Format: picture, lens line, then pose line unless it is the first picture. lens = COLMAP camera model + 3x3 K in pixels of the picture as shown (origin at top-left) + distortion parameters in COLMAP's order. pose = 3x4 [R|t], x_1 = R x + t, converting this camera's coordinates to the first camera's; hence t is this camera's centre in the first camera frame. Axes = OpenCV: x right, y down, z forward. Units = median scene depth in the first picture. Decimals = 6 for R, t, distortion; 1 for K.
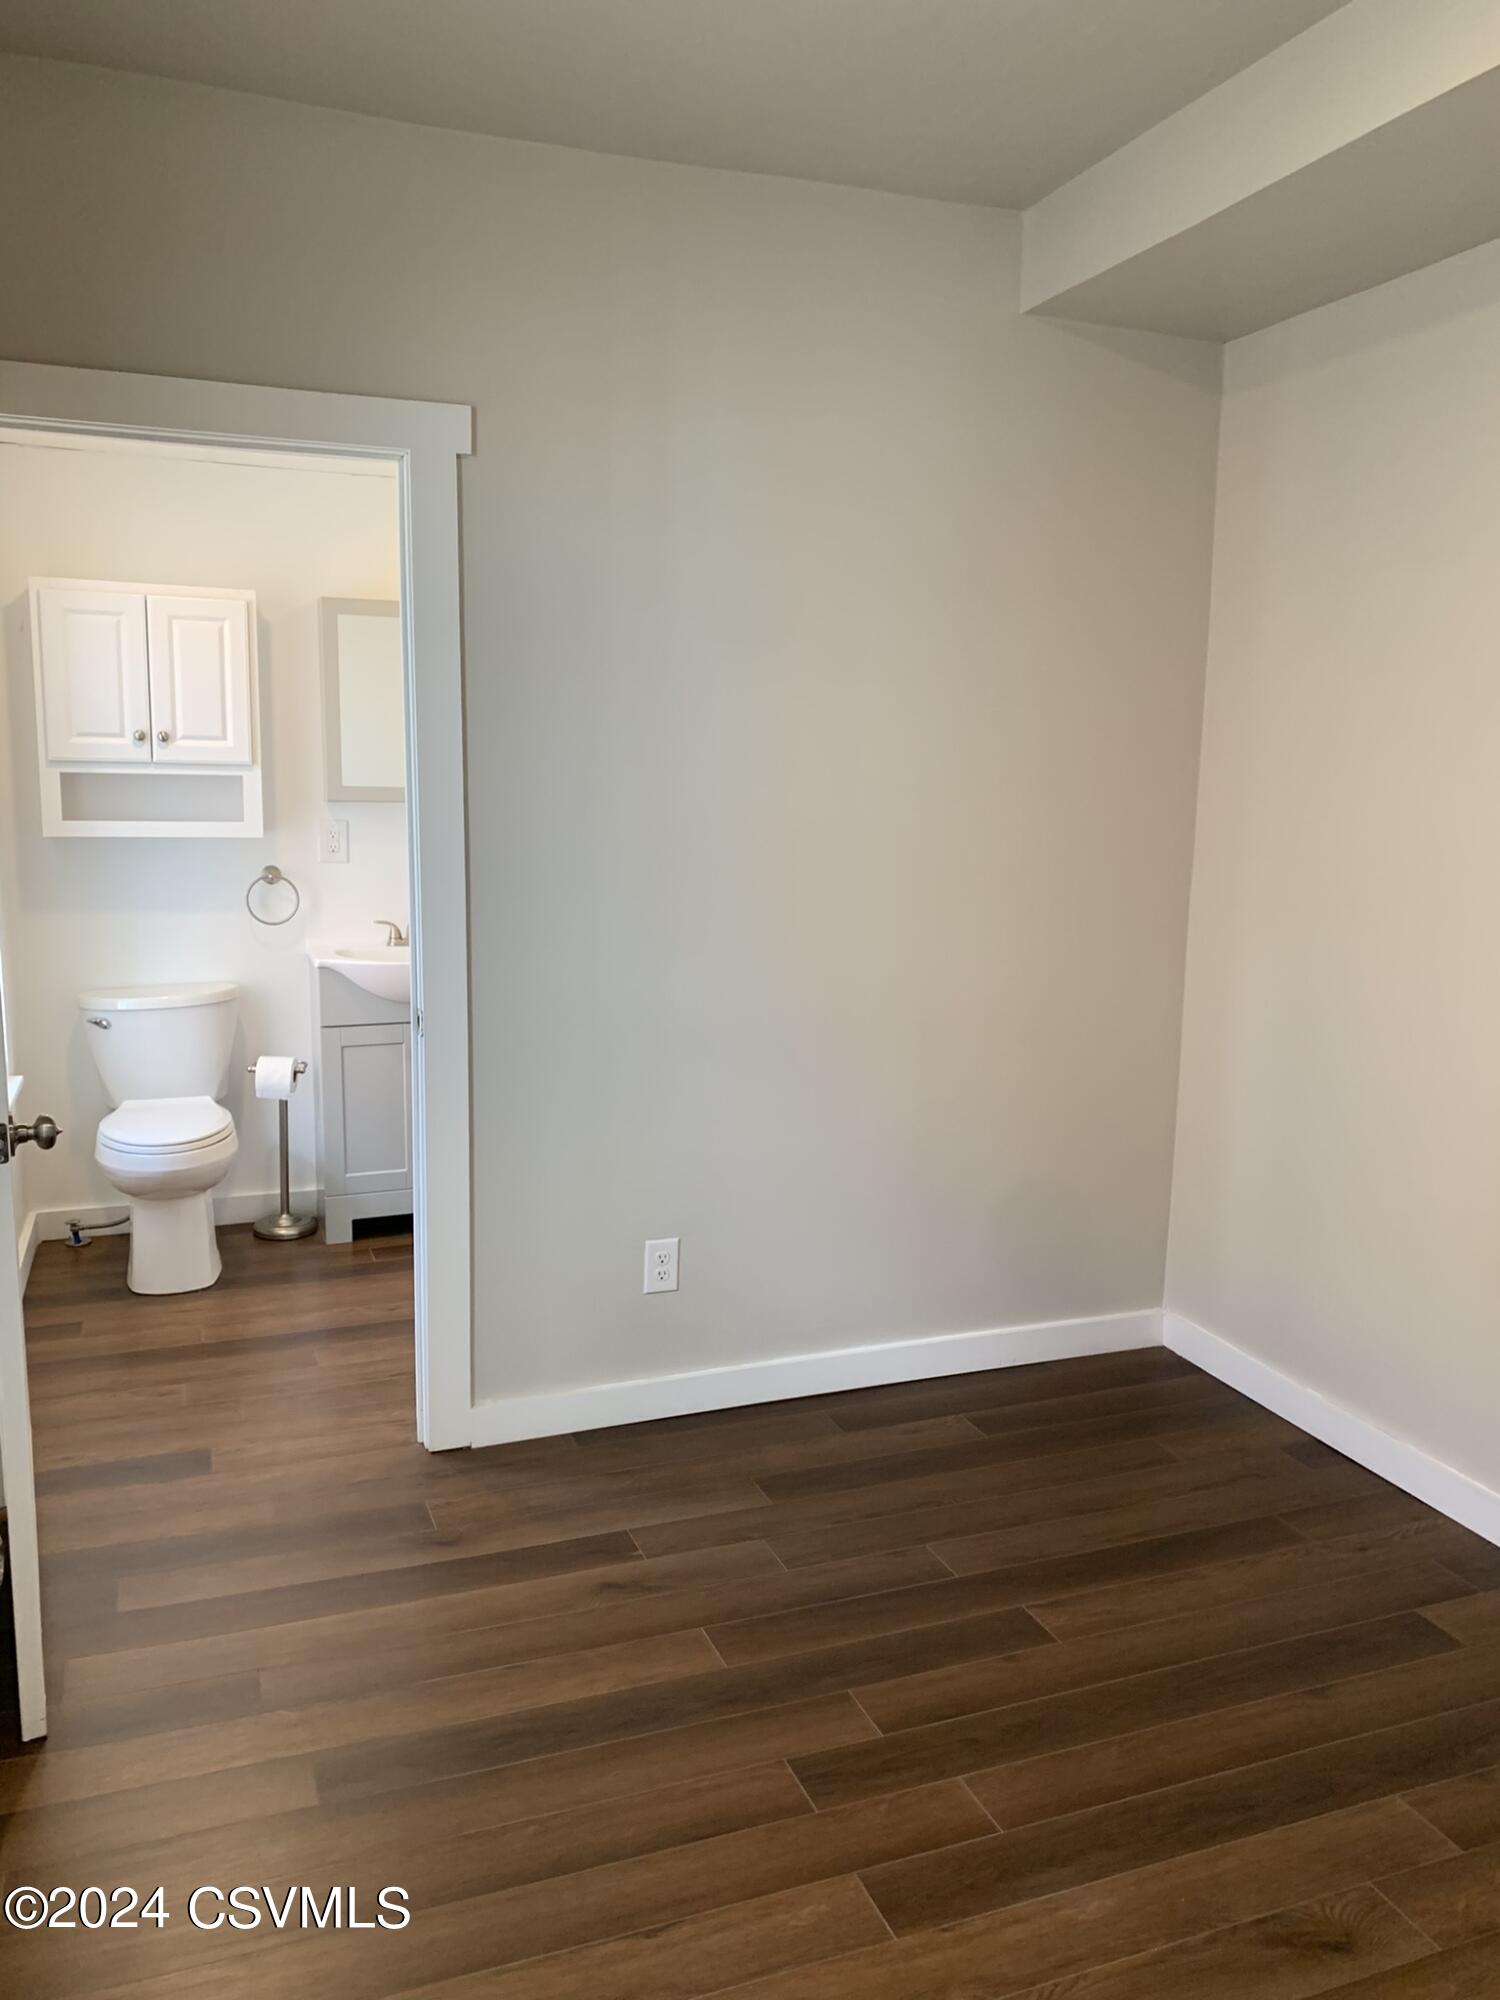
lens RADIAL K [[1512.5, 0, 750.0], [0, 1512.5, 1000.0], [0, 0, 1]] dist [0.012026, -0.002135]
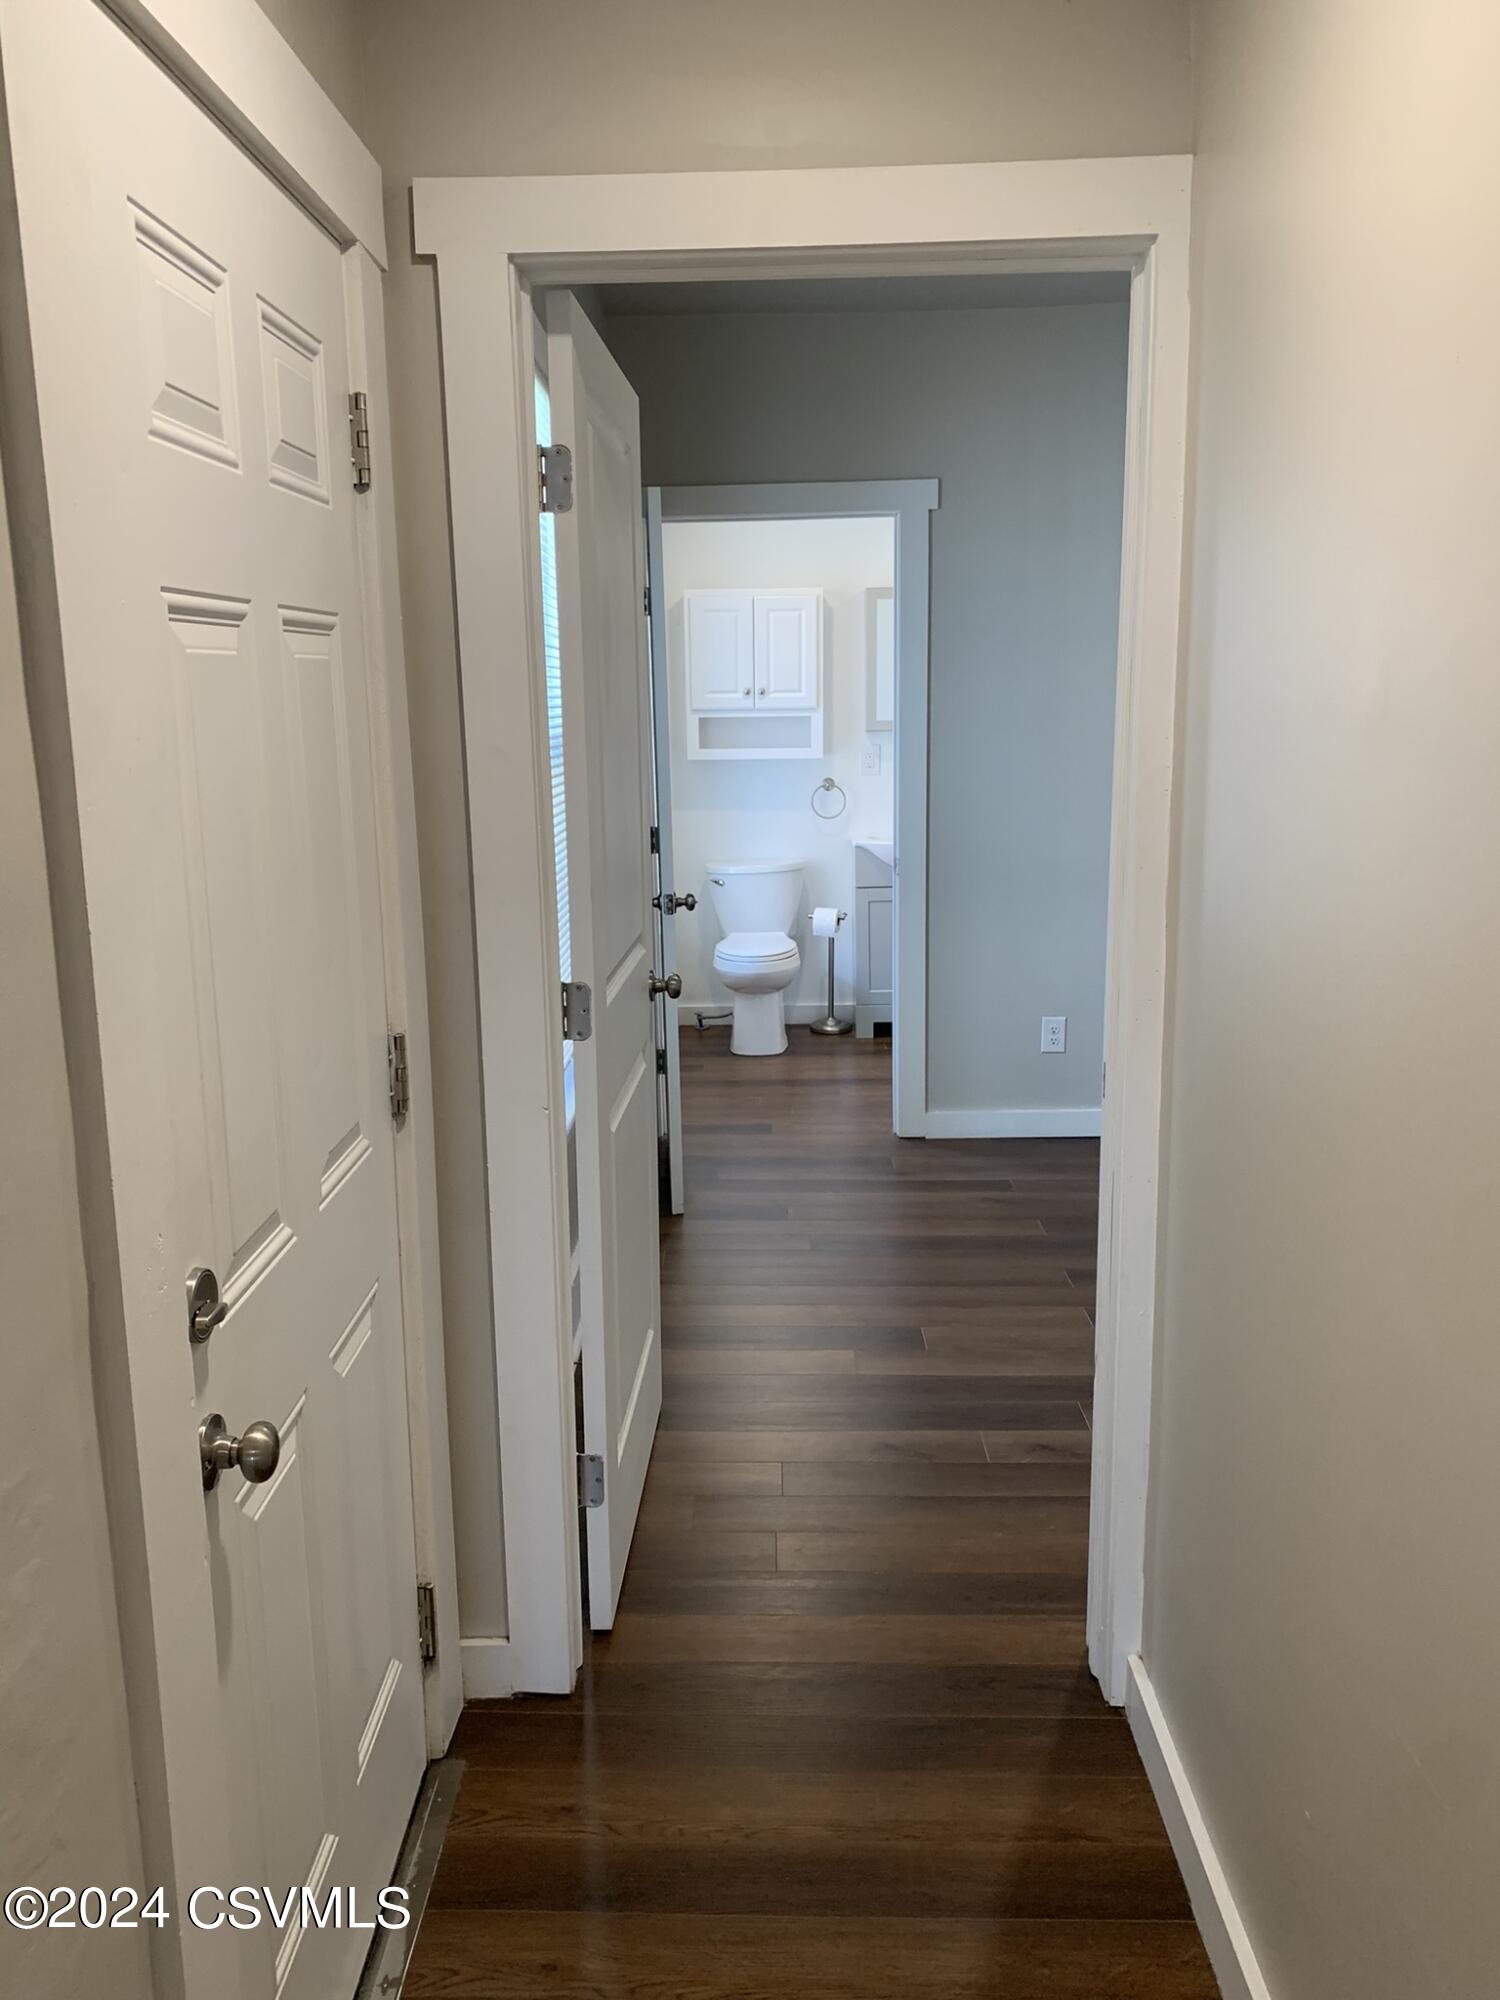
lens RADIAL K [[1577.1, 0, 750.0], [0, 1577.1, 1000.0], [0, 0, 1]] dist [0.171946, -0.343061]
pose [[0.925544, 0.040017, -0.376519, 0.208210], [-0.026533, 0.998810, 0.040931, 0.068397], [0.377709, -0.027893, 0.925504, -0.472003]]
